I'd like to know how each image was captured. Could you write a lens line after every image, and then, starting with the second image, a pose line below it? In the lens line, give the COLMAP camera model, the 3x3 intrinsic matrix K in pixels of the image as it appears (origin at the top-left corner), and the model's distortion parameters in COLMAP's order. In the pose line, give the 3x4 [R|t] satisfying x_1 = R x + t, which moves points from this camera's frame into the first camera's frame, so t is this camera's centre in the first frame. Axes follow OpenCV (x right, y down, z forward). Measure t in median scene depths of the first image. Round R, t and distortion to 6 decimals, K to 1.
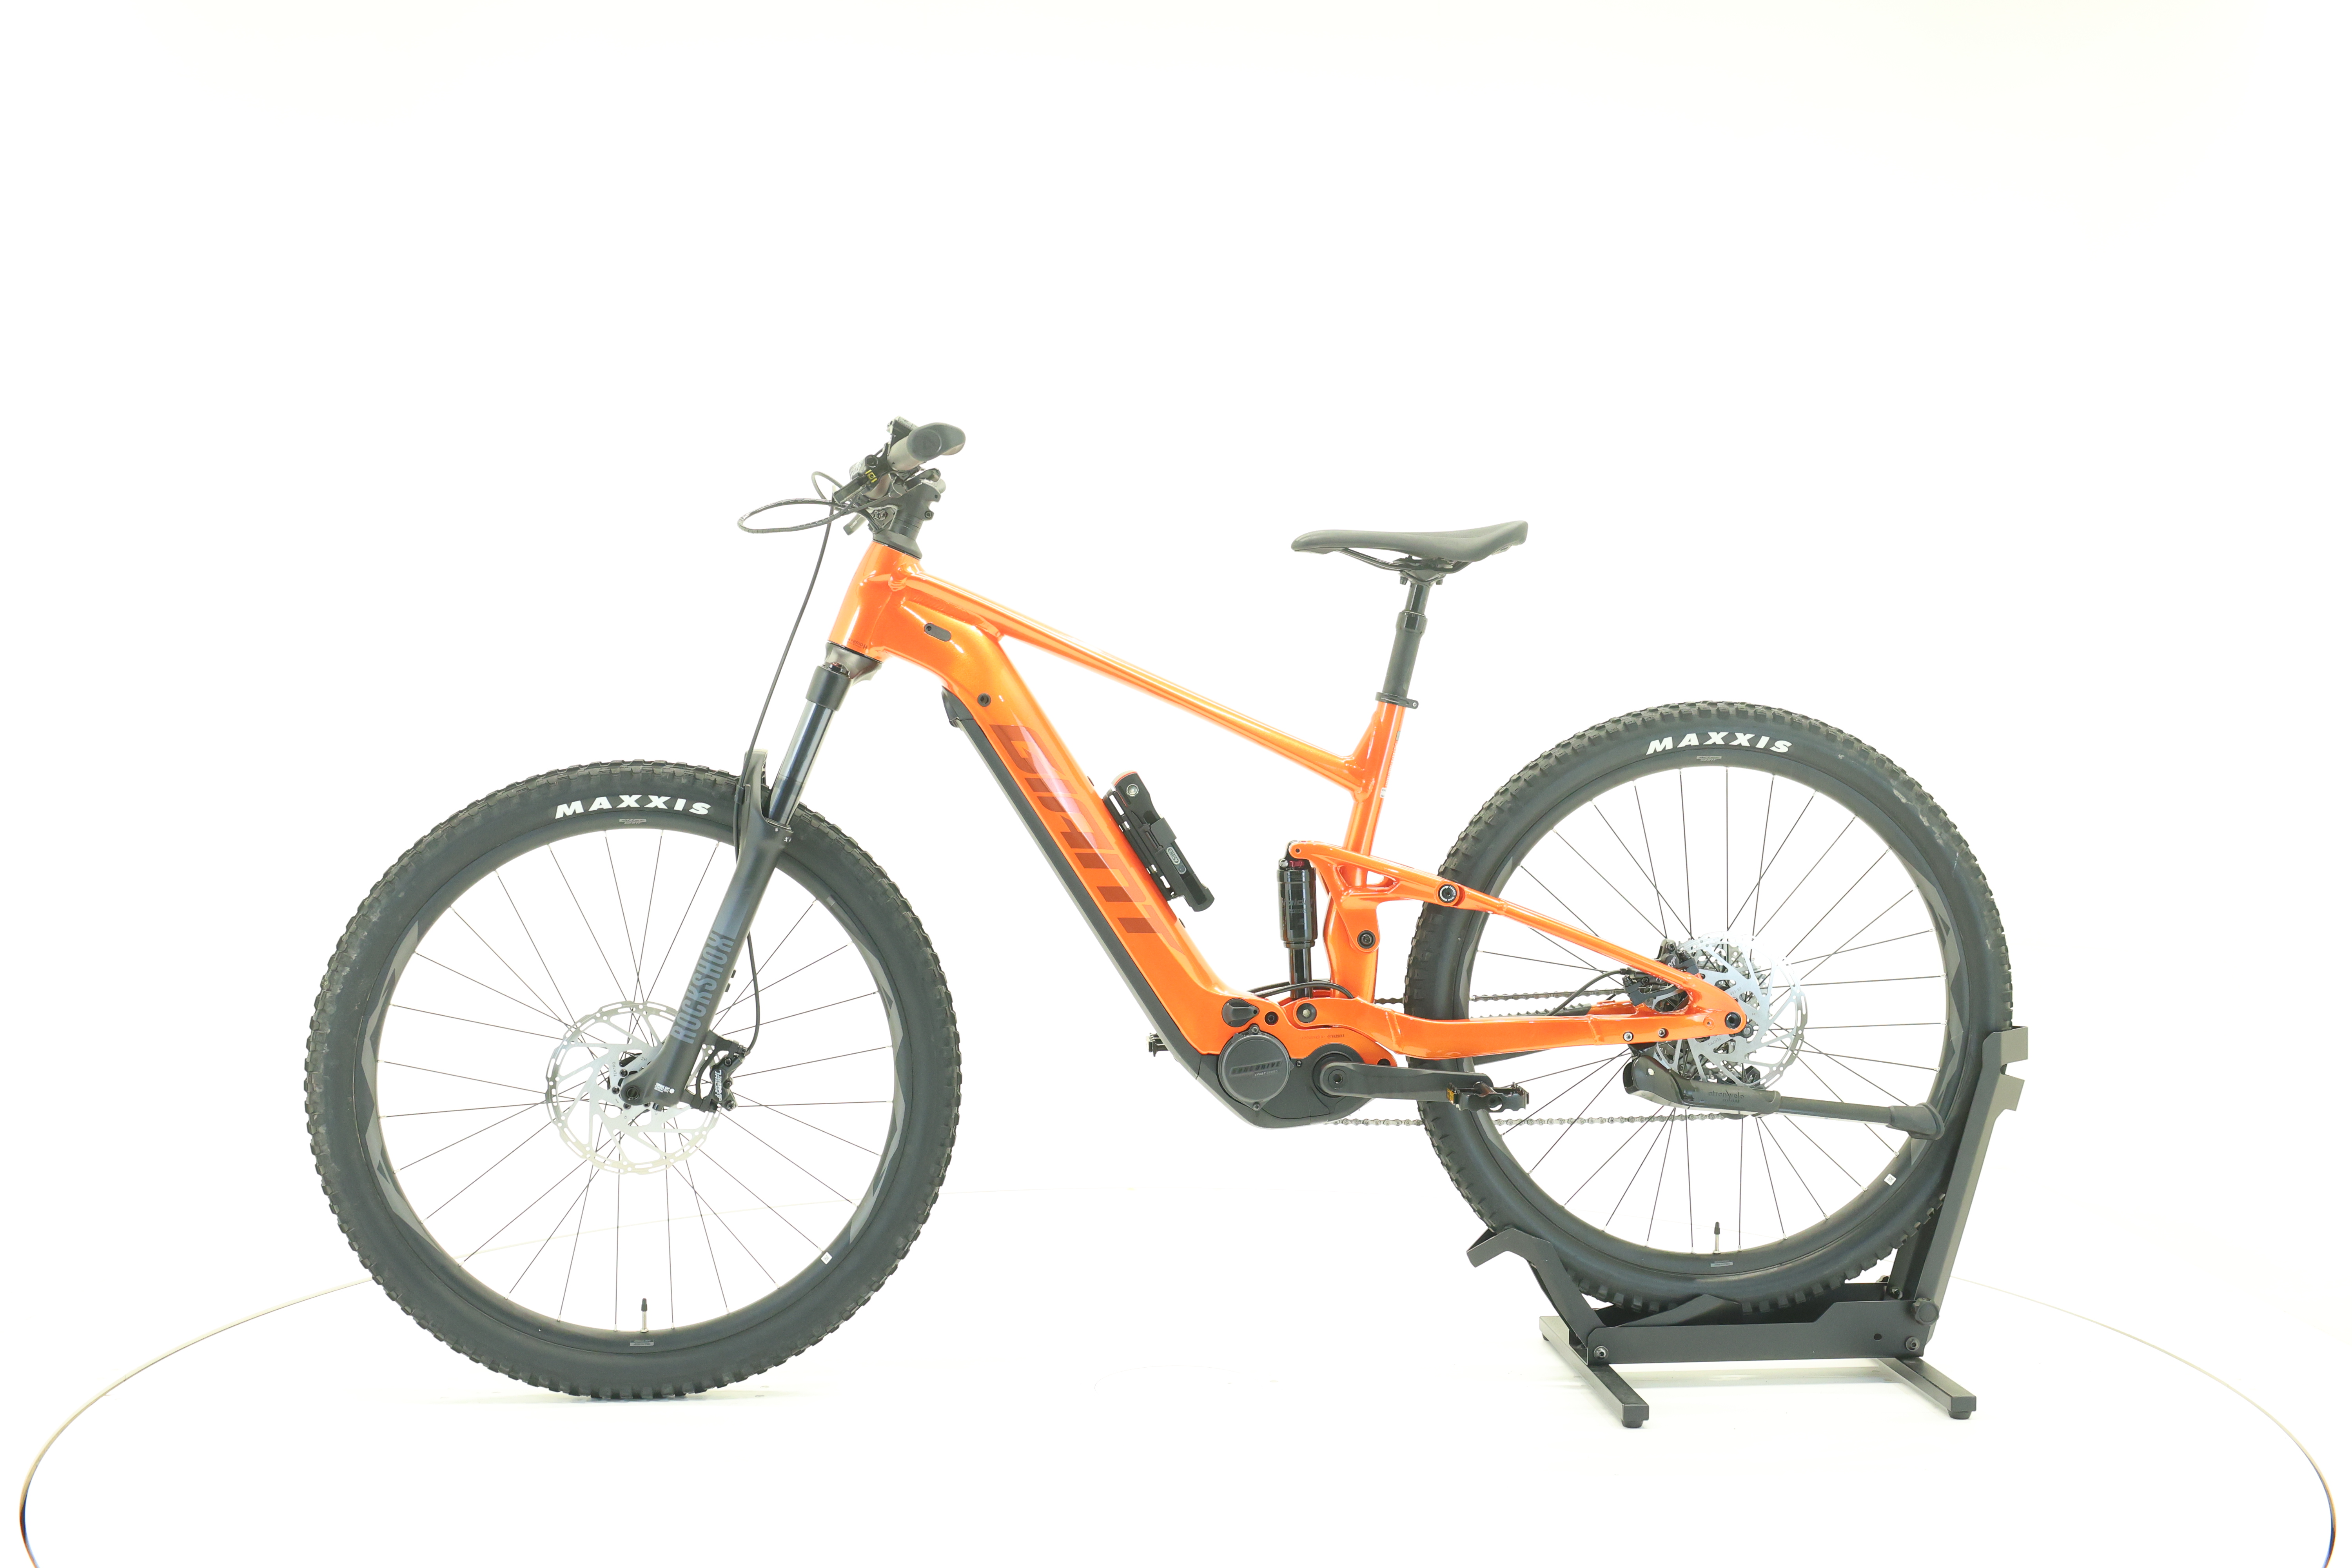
lens RADIAL K [[2504.6, 0, 1188.9], [0, 2504.6, 774.7], [0, 0, 1]] dist [-0.014673, 0.000000]
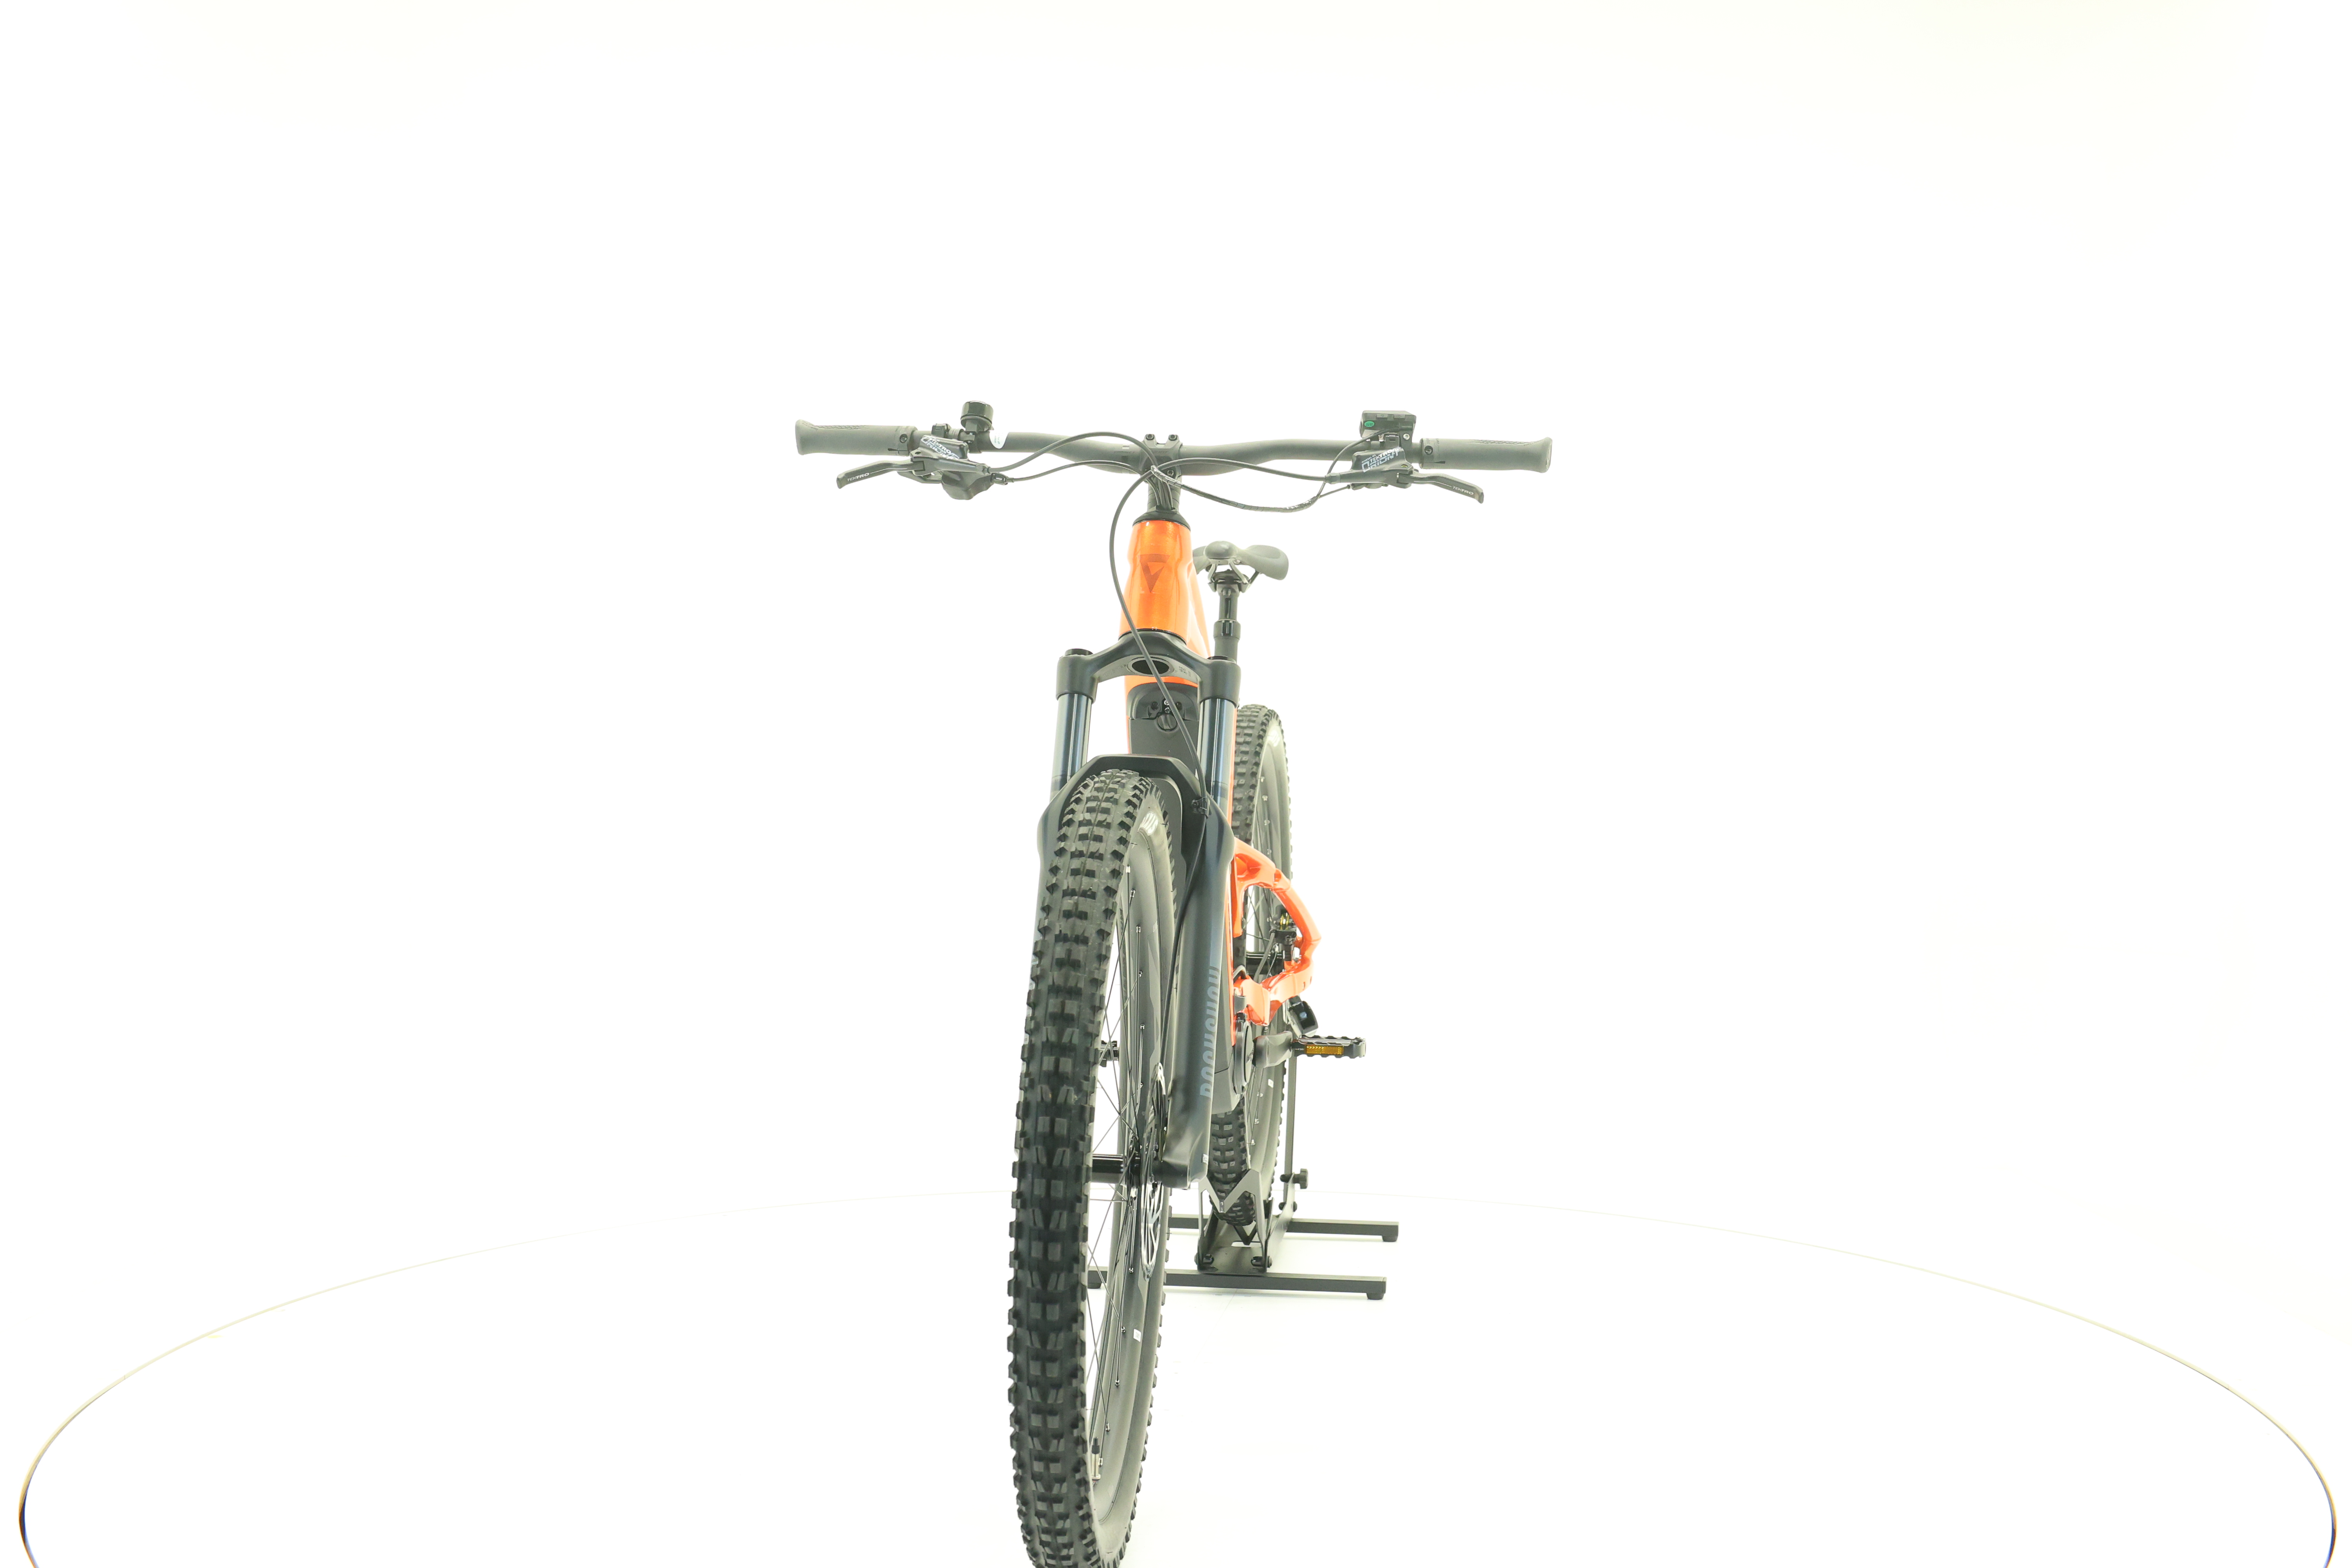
lens RADIAL K [[2504.6, 0, 1182.7], [0, 2504.6, 779.9], [0, 0, 1]] dist [-0.014673, 0.000000]
pose [[0.218887, -0.024637, 0.975439, -0.977862], [0.017263, 0.999623, 0.021374, -0.019054], [-0.975598, 0.012160, 0.219229, 0.781268]]
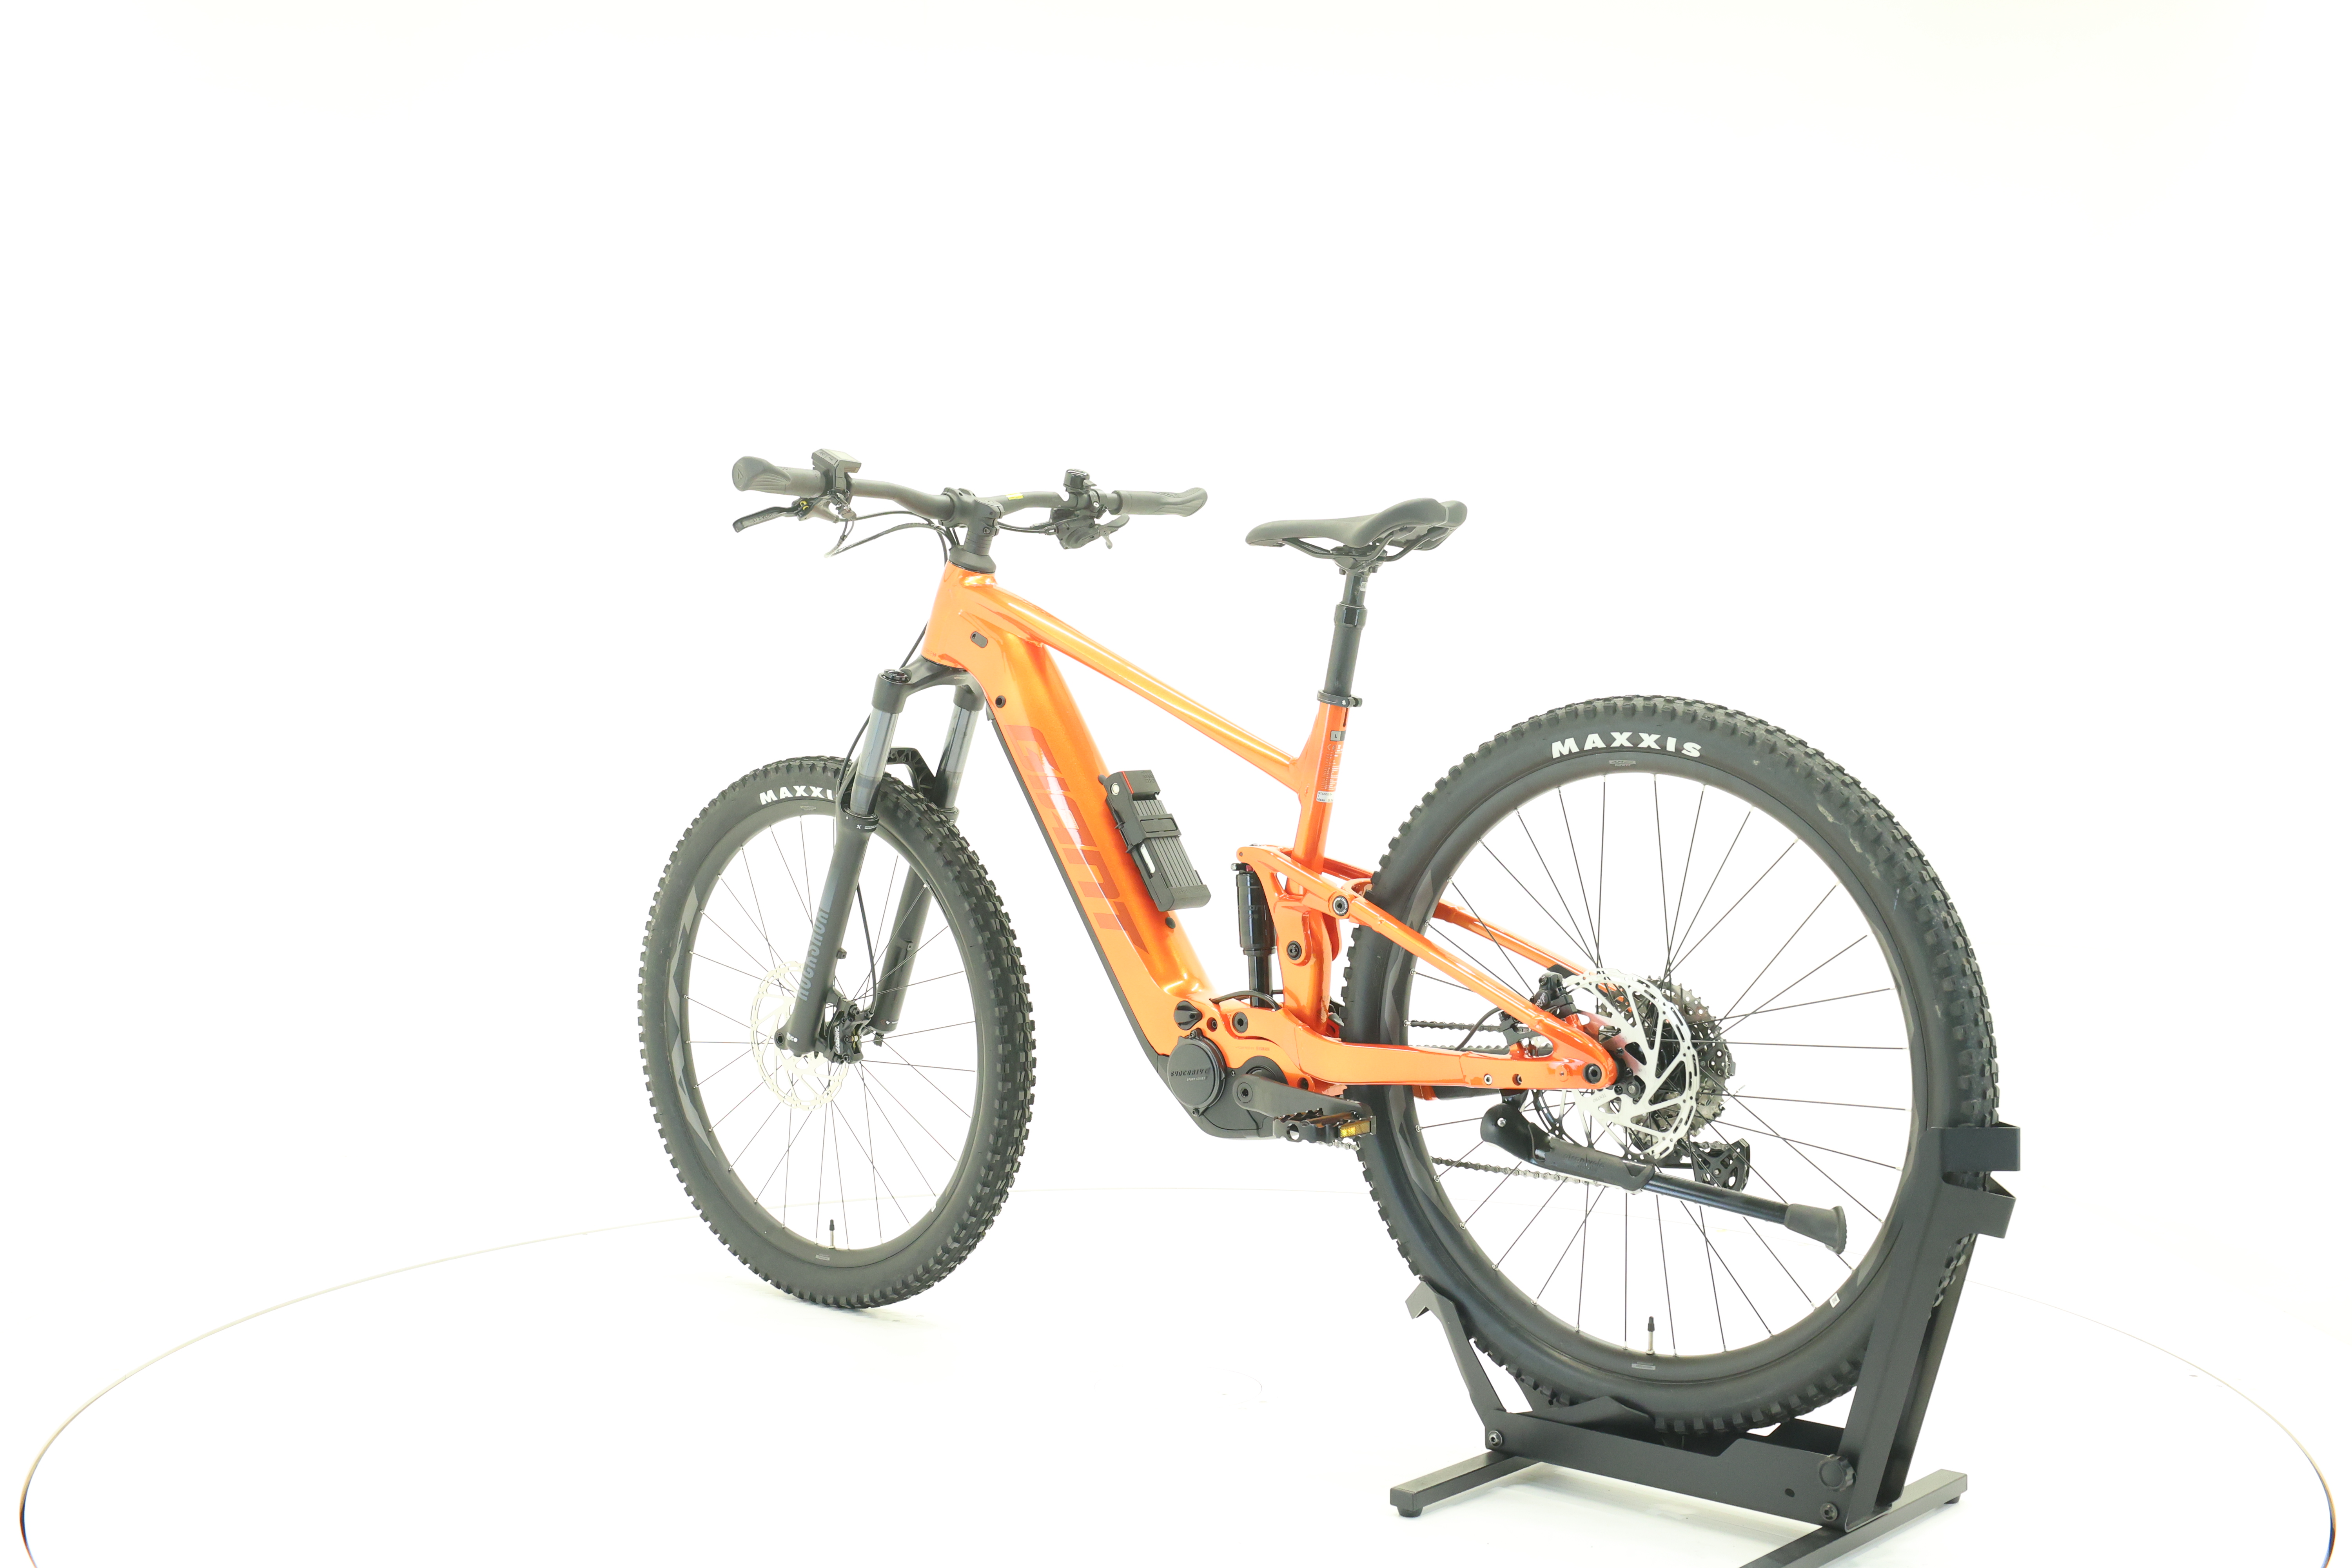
lens RADIAL K [[2504.6, 0, 1176.3], [0, 2504.6, 780.8], [0, 0, 1]] dist [-0.014673, 0.000000]
pose [[0.682570, 0.013433, -0.730697, 0.727442], [-0.016623, 0.999858, 0.002854, -0.000485], [0.730631, 0.010198, 0.682696, 0.316086]]
